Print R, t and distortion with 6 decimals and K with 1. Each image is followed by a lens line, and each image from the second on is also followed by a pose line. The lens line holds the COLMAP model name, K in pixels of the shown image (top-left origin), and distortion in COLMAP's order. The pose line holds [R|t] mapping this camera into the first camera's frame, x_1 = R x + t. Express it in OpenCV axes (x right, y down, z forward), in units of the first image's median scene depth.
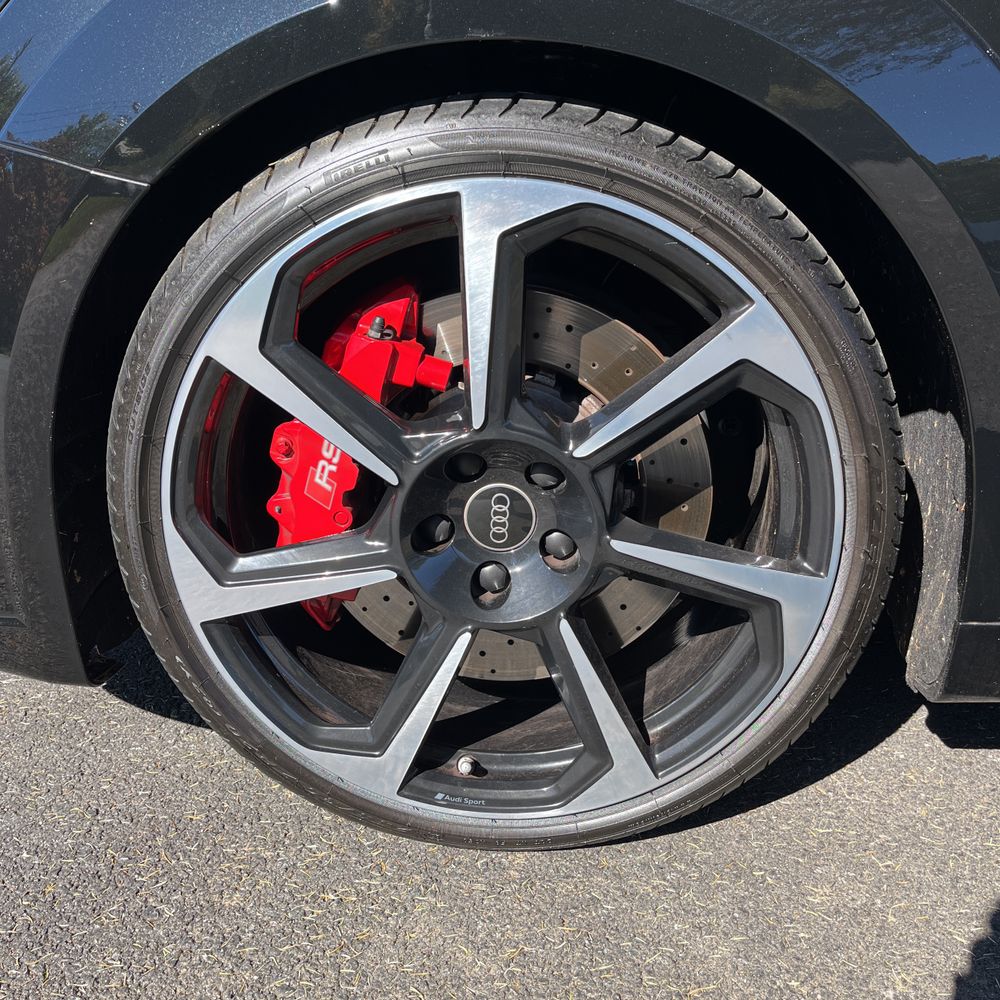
lens RADIAL K [[1012.4, 0, 502.4], [0, 1012.4, 496.5], [0, 0, 1]] dist [0.020564, 0.004777]
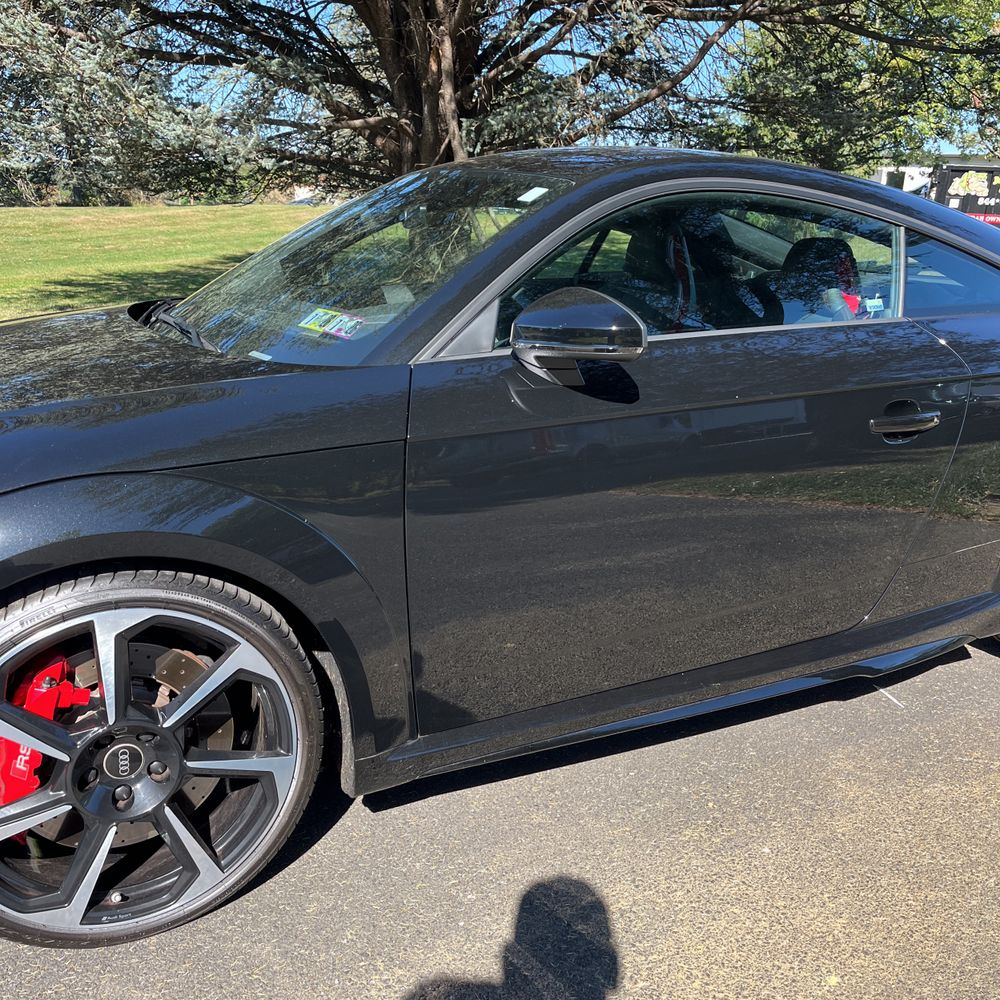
lens RADIAL K [[1012.4, 0, 502.4], [0, 1012.4, 496.5], [0, 0, 1]] dist [0.020564, 0.004777]
pose [[0.879151, -0.115354, 0.462370, -0.203526], [0.146616, 0.988672, -0.032118, -0.307168], [-0.453428, 0.096027, 0.886105, -1.078606]]
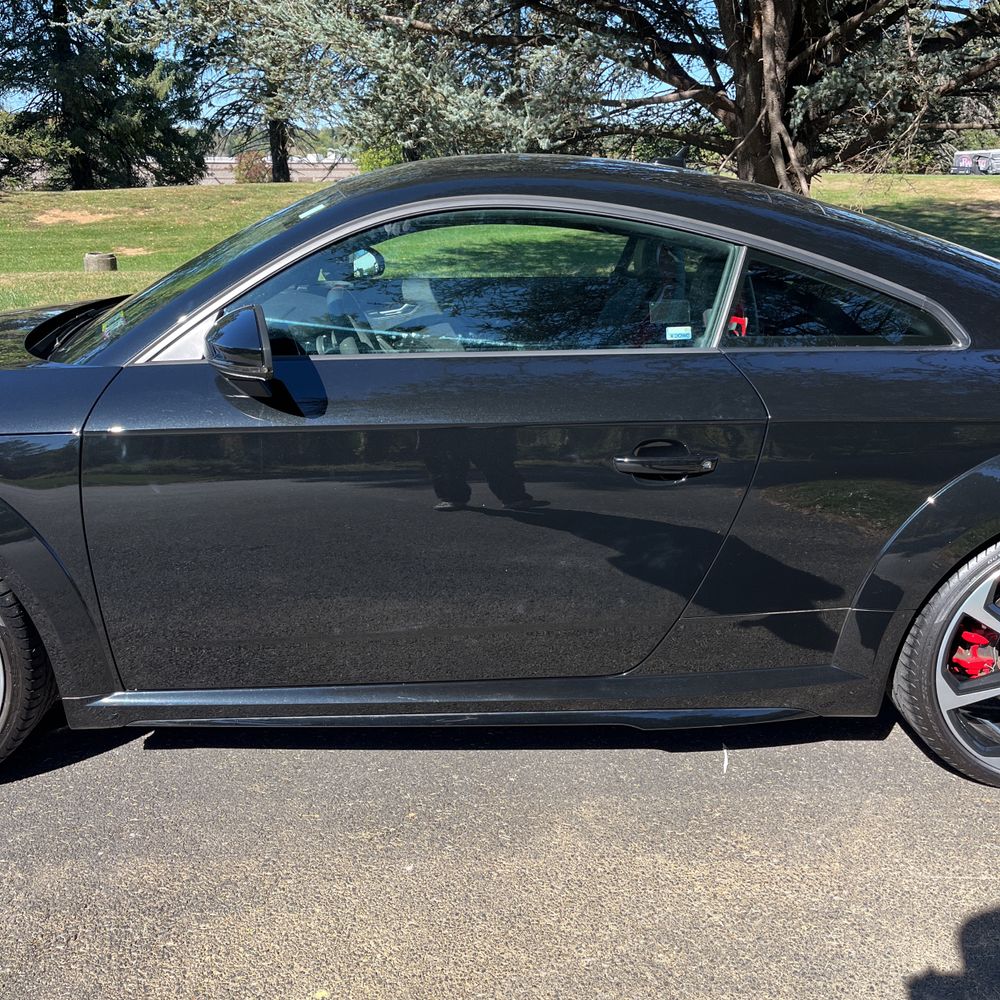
lens RADIAL K [[1021.0, 0, 501.9], [0, 1021.0, 501.3], [0, 0, 1]] dist [0.017712, 0.020827]
pose [[0.997878, -0.010896, 0.064189, 1.365592], [0.012939, 0.999420, -0.031489, -0.267628], [-0.063808, 0.032253, 0.997441, -1.624915]]
